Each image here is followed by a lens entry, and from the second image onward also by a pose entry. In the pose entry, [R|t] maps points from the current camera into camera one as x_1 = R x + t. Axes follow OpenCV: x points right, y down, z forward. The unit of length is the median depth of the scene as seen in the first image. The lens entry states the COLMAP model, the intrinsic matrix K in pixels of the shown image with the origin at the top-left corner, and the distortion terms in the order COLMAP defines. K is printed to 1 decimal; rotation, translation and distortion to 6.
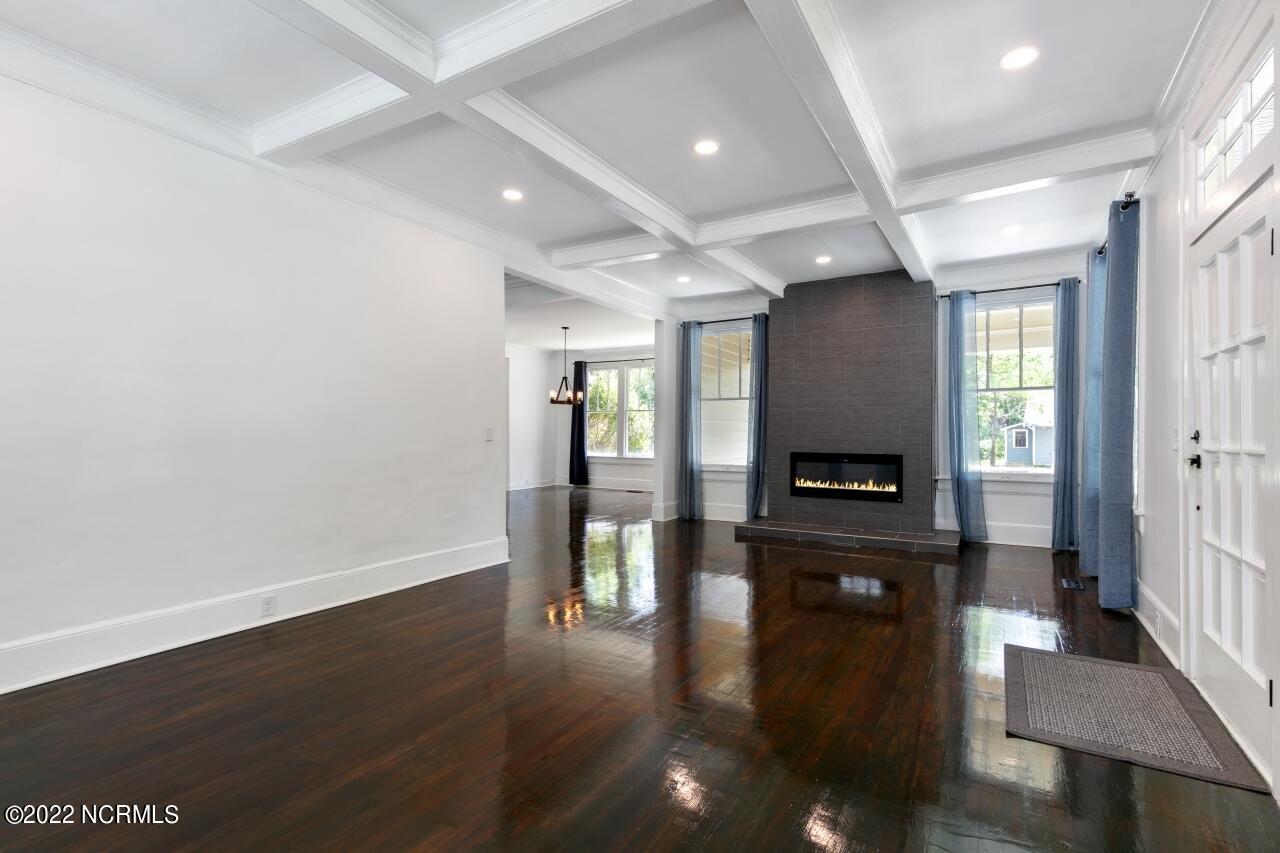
lens RADIAL K [[586.7, 0, 651.4], [0, 586.7, 428.4], [0, 0, 1]] dist [0.016870, 0.000627]
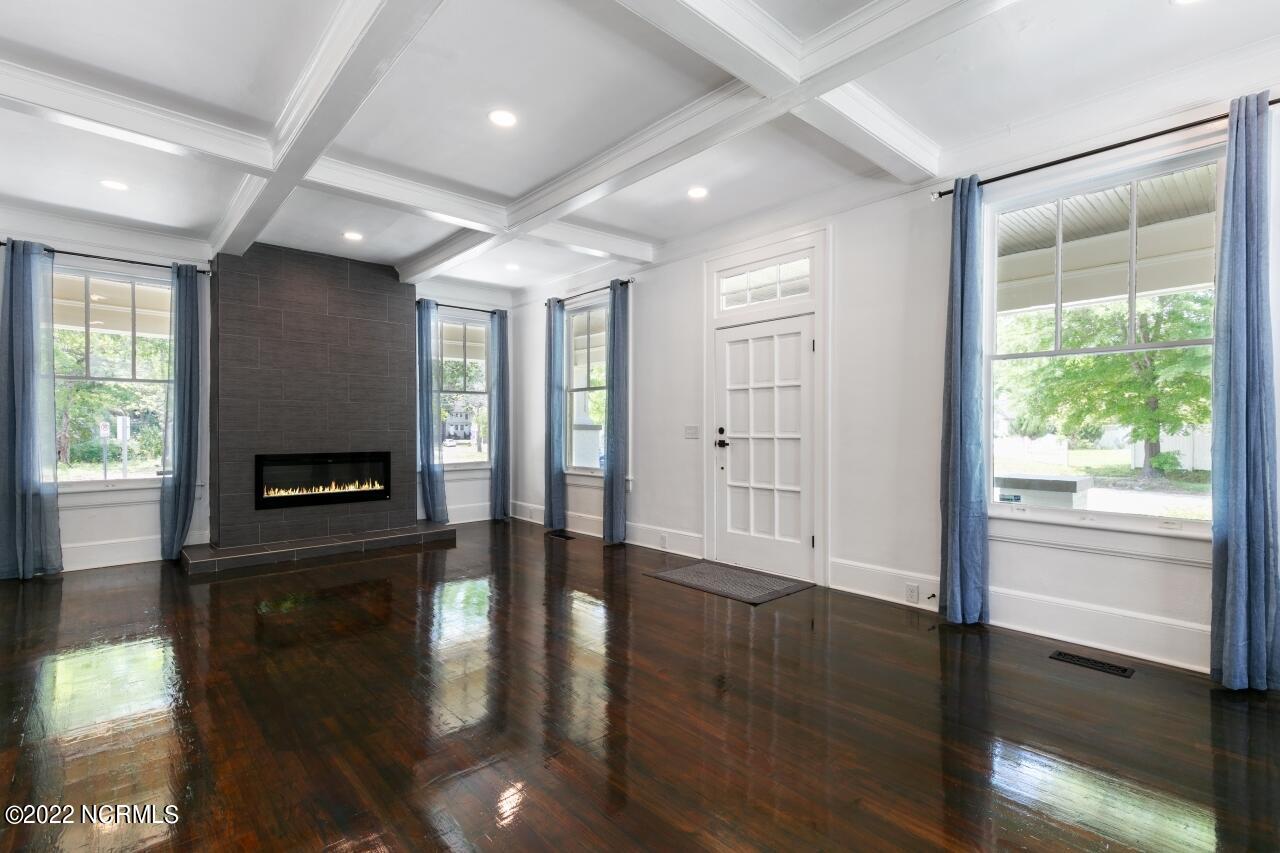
lens RADIAL K [[586.7, 0, 651.2], [0, 586.7, 424.1], [0, 0, 1]] dist [0.016870, 0.000627]
pose [[0.297452, 0.004222, 0.954727, -0.389733], [-0.002817, 0.999990, -0.003545, 0.000292], [-0.954733, -0.001635, 0.297461, 0.275483]]
